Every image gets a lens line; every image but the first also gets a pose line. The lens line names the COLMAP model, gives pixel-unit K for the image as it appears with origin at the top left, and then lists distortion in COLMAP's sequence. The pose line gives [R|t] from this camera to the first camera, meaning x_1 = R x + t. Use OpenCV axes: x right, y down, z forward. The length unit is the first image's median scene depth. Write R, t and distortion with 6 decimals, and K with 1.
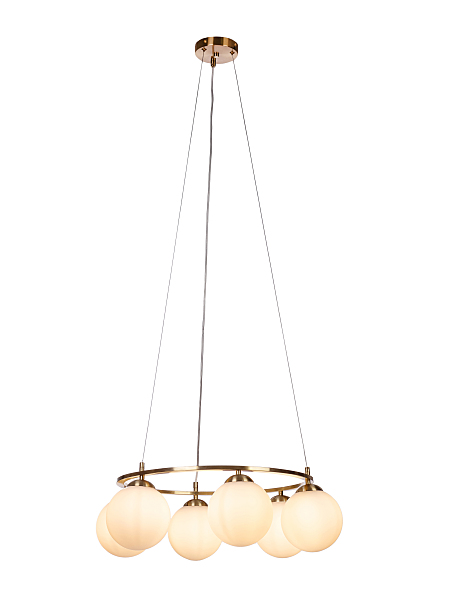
lens RADIAL K [[864.9, 0, 222.1], [0, 864.9, 301.9], [0, 0, 1]] dist [-0.063083, 0.000000]
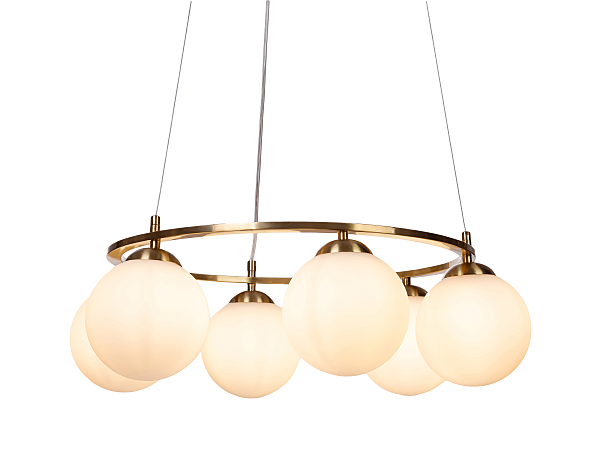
lens RADIAL K [[1245.1, 0, 304.0], [0, 1245.1, 224.3], [0, 0, 1]] dist [-0.065537, 0.000000]
pose [[0.999388, 0.014781, 0.031703, -0.025902], [-0.019500, 0.987857, 0.154138, 0.071633], [-0.029040, -0.154662, 0.987541, 0.247363]]
